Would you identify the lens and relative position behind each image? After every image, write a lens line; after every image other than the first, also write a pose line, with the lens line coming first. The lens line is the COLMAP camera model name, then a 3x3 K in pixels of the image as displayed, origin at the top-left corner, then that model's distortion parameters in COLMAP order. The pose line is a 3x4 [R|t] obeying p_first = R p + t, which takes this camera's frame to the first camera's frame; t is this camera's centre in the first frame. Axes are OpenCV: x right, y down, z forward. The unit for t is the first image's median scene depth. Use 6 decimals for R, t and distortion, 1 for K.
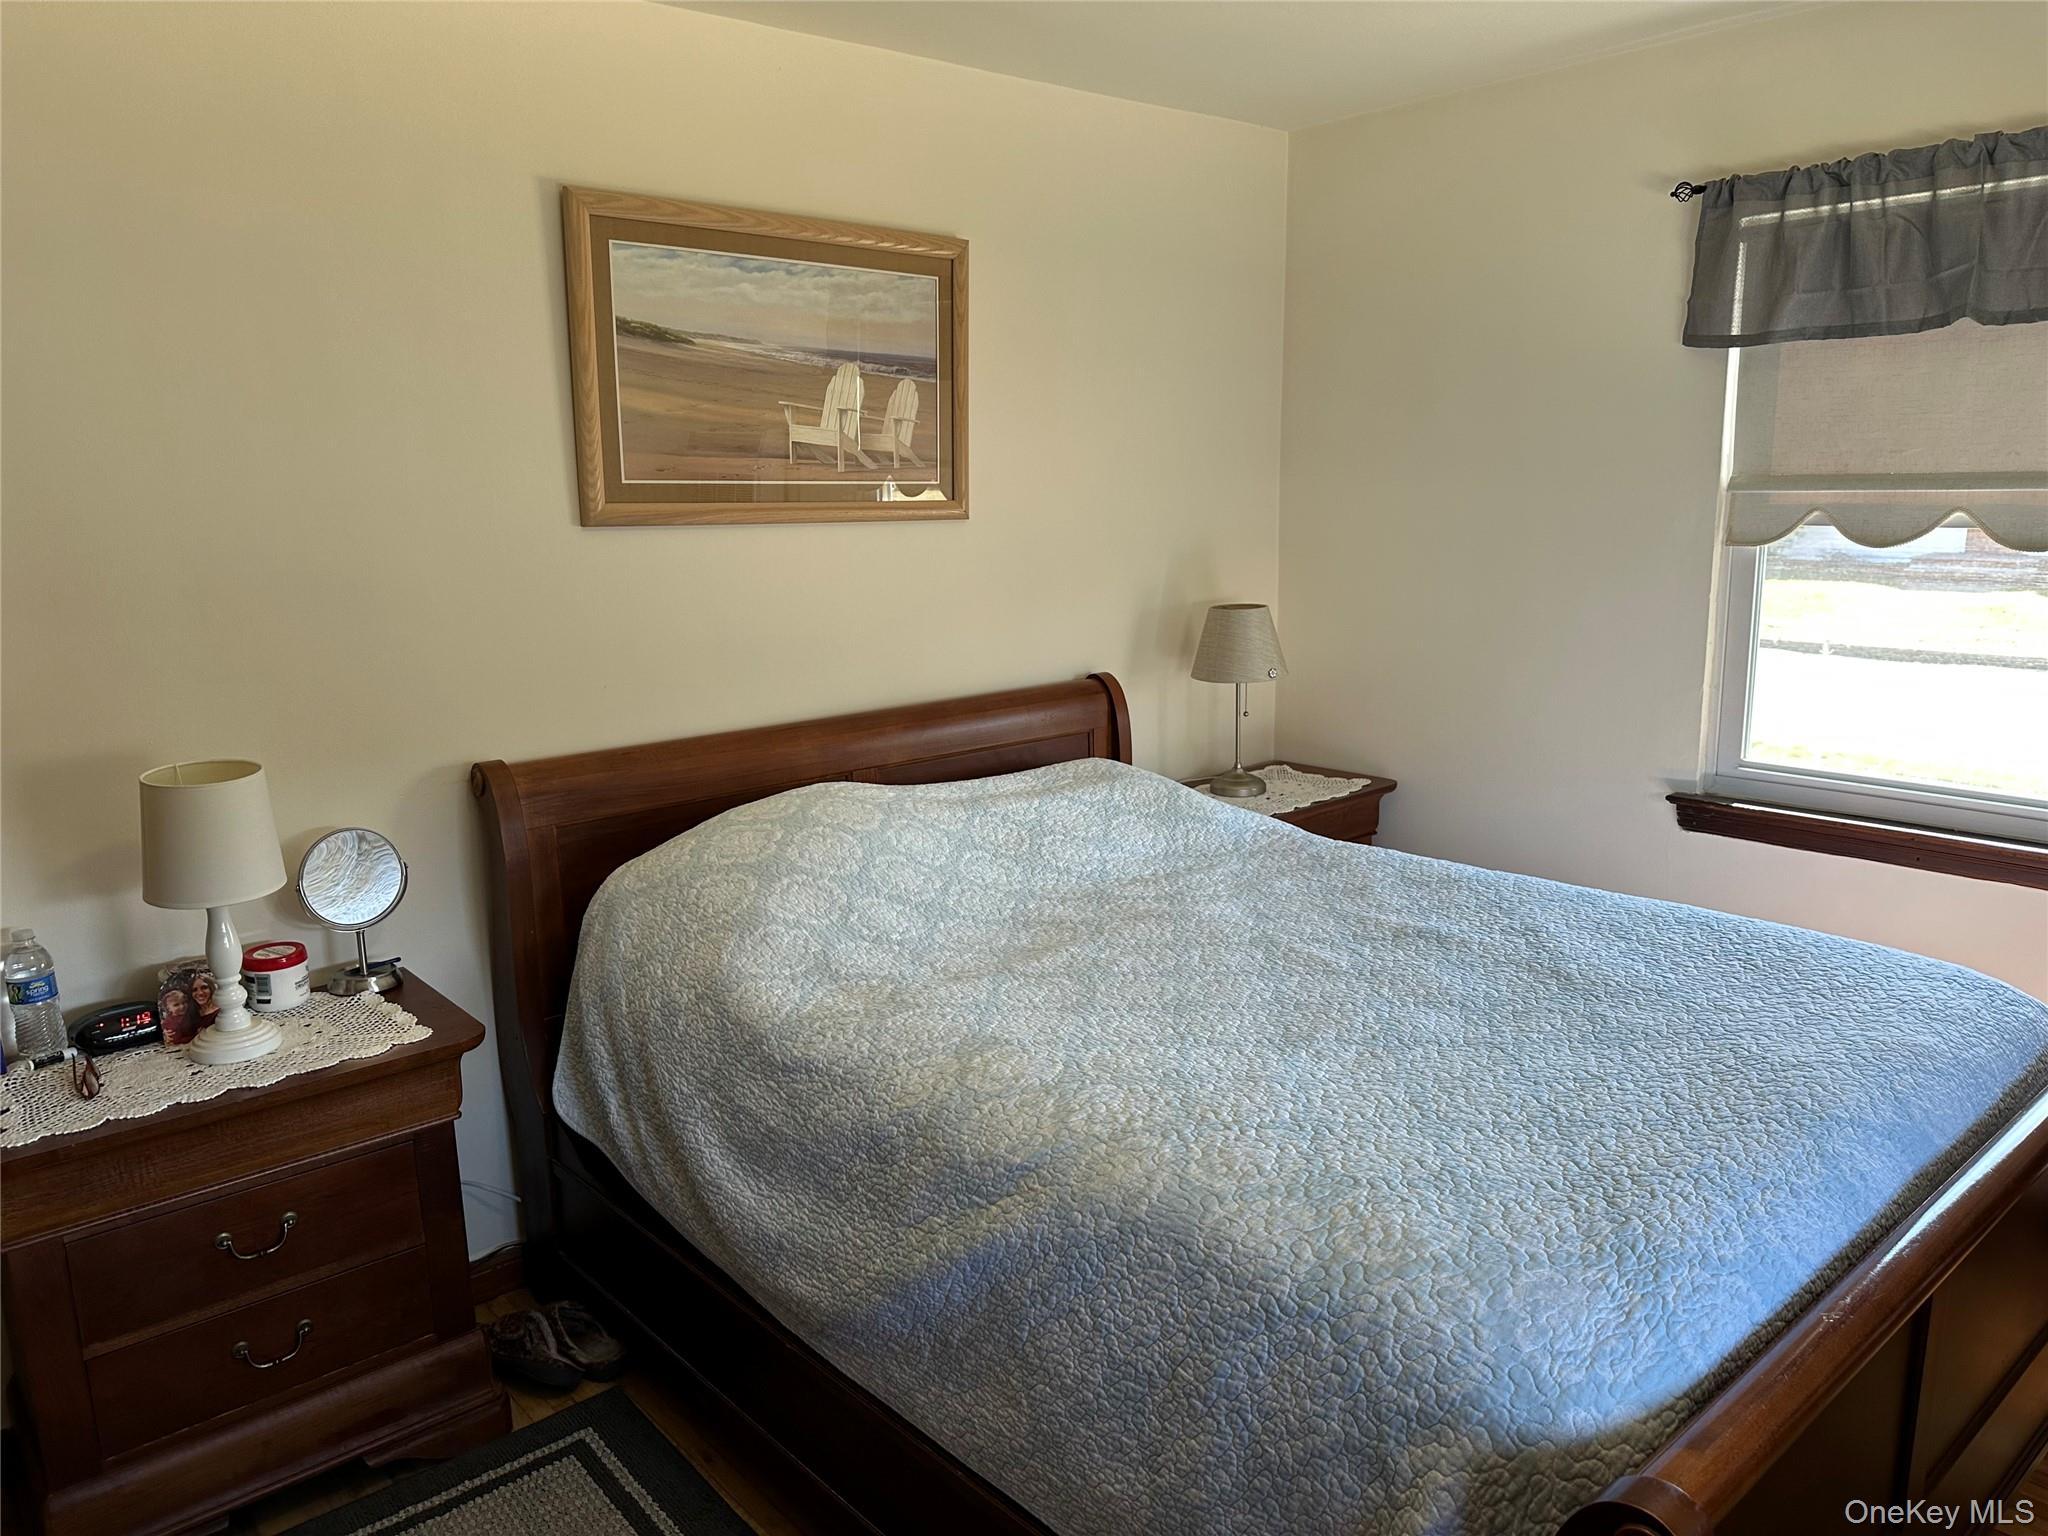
lens RADIAL K [[1417.4, 0, 1024.0], [0, 1417.4, 768.0], [0, 0, 1]] dist [0.043694, -0.089386]
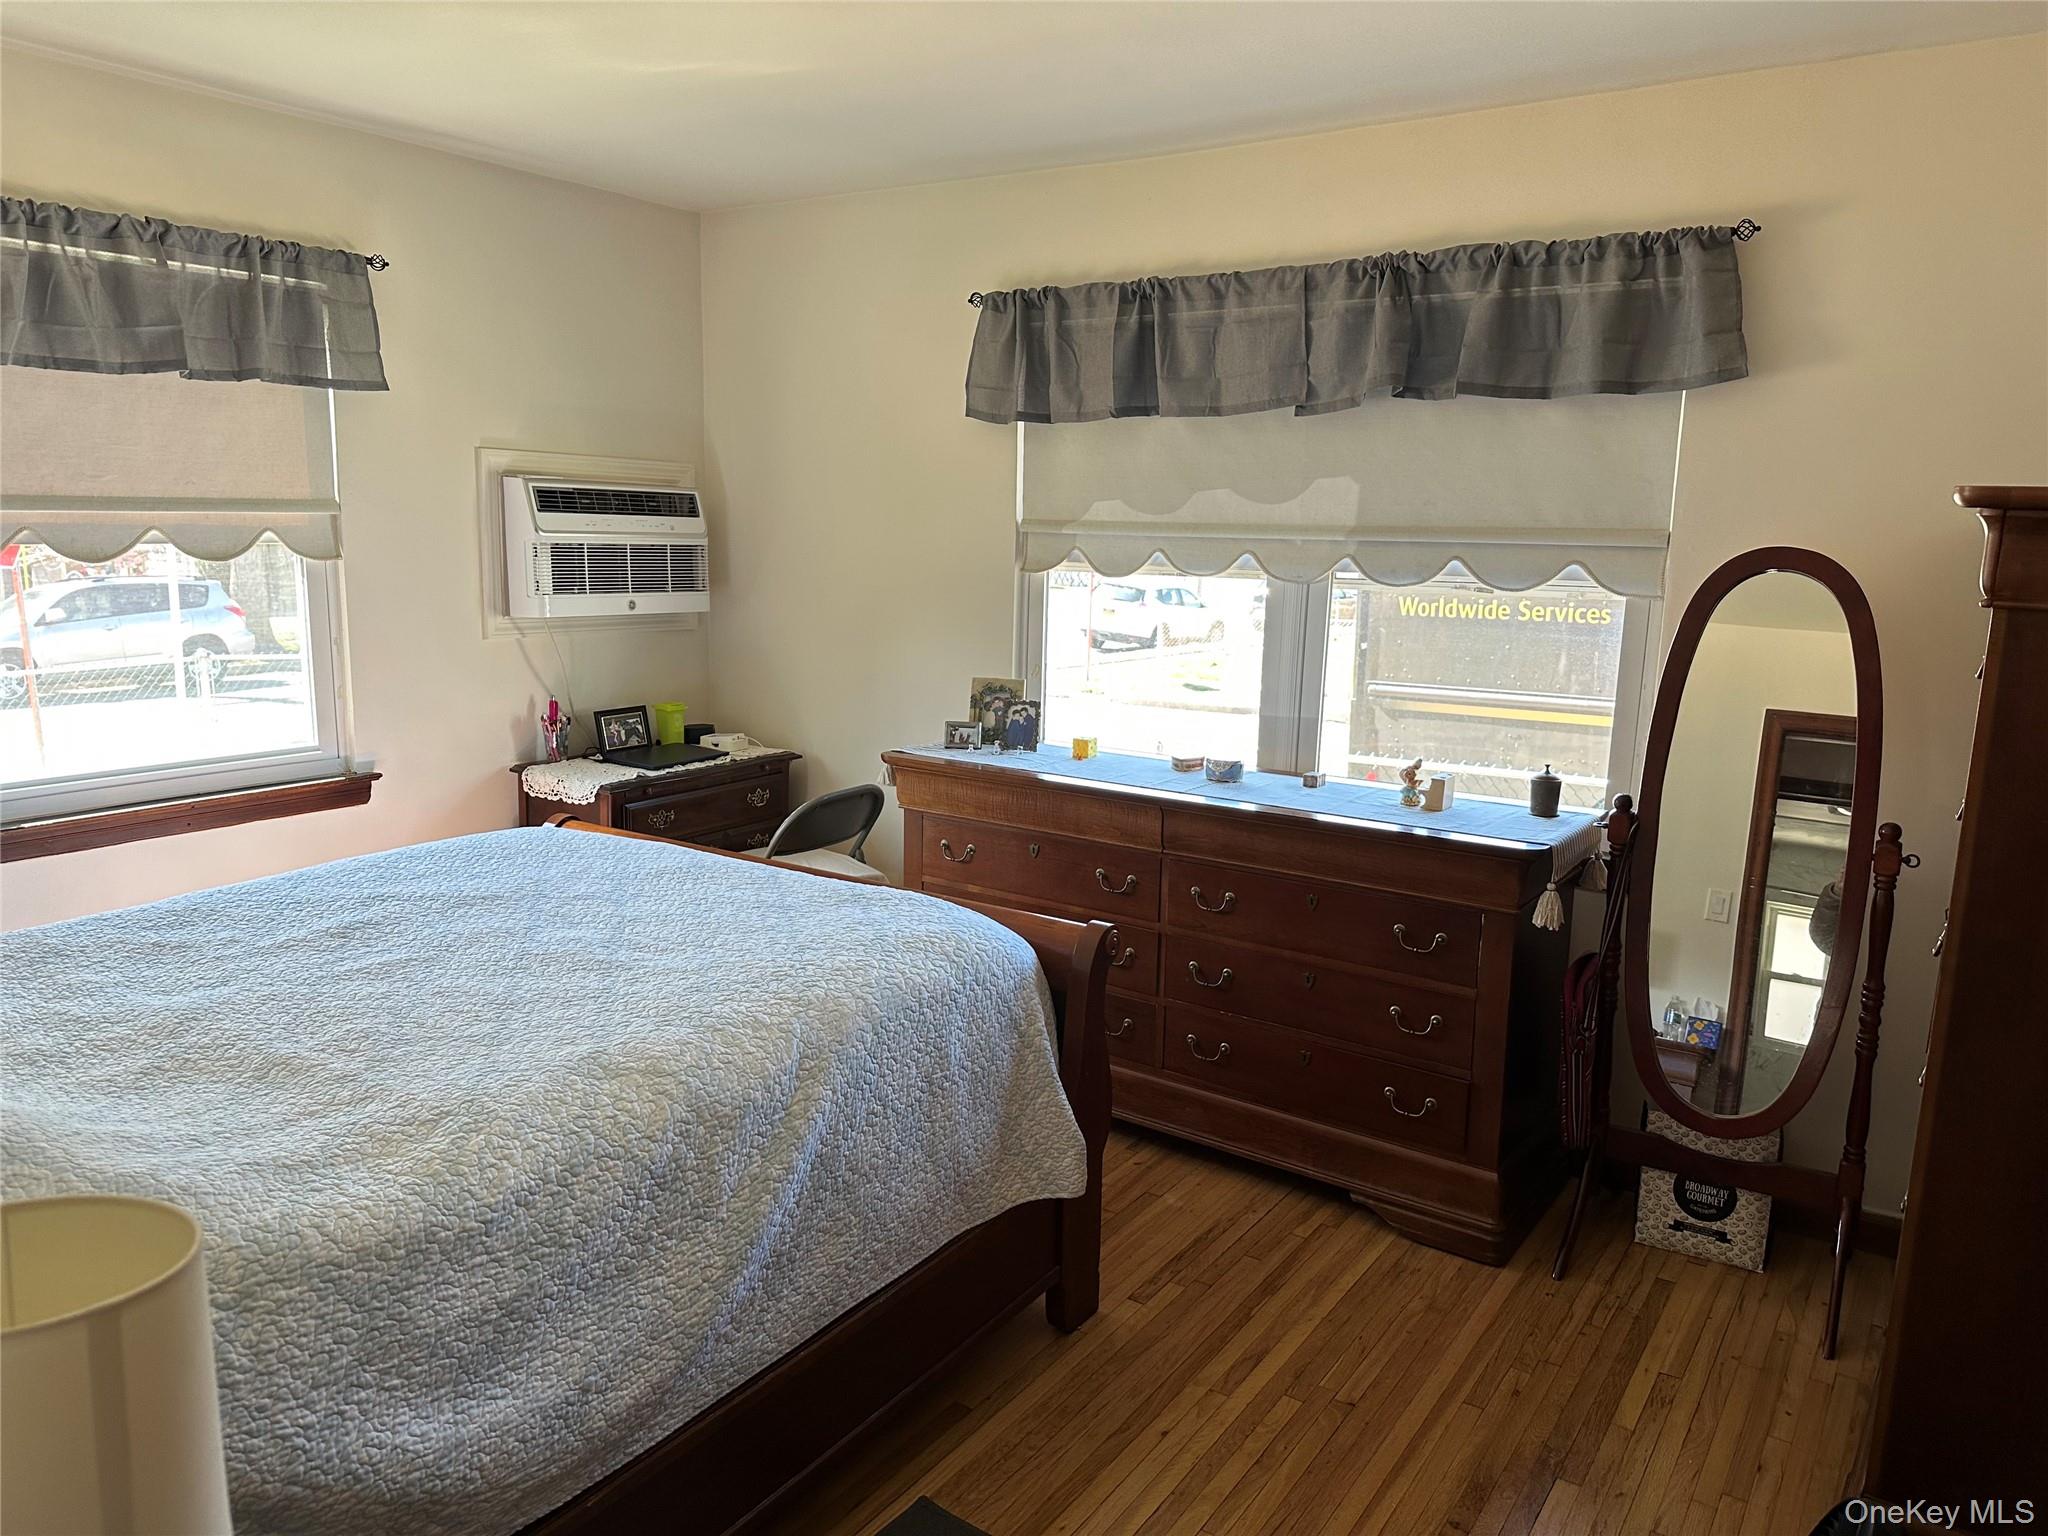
lens RADIAL K [[1427.5, 0, 1024.0], [0, 1427.5, 768.0], [0, 0, 1]] dist [0.073814, -0.094855]
pose [[-0.257236, -0.152277, 0.954275, -0.748469], [0.168952, 0.965209, 0.199565, -0.111903], [-0.951465, 0.212562, -0.222559, 0.645086]]
